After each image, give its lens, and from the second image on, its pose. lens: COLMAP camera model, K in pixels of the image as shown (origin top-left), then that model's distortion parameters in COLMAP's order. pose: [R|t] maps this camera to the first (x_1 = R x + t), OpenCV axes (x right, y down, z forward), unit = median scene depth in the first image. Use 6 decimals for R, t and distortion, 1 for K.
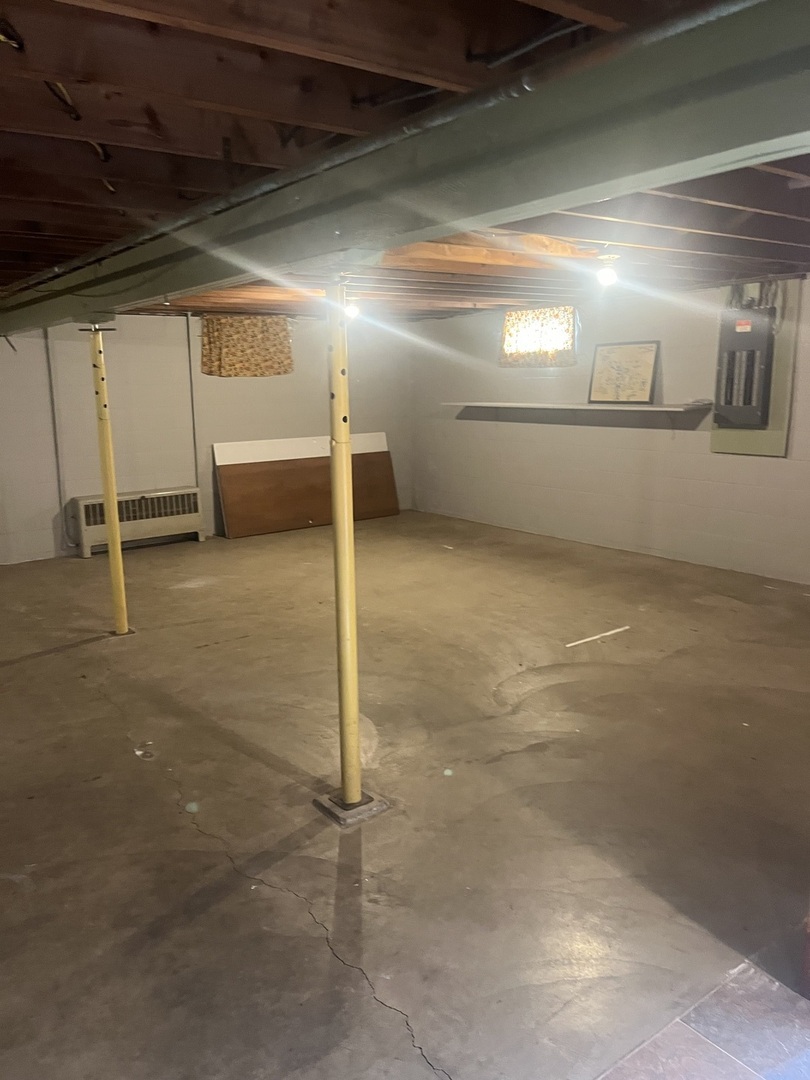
lens RADIAL K [[819.7, 0, 412.2], [0, 819.7, 538.3], [0, 0, 1]] dist [0.055348, -0.070172]
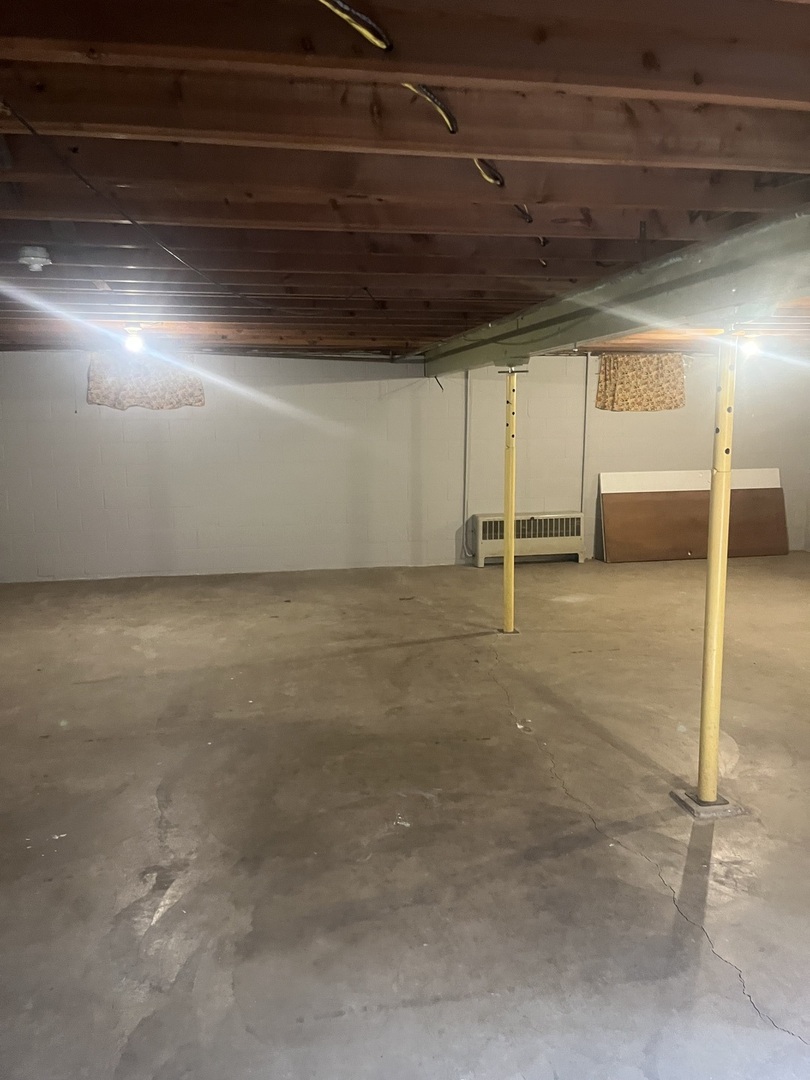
lens RADIAL K [[819.7, 0, 401.3], [0, 819.7, 521.6], [0, 0, 1]] dist [0.055348, -0.070172]
pose [[0.891806, 0.070311, -0.446920, 0.024627], [-0.096253, 0.994721, -0.035575, 0.026377], [0.442060, 0.074743, 0.893866, -0.155113]]
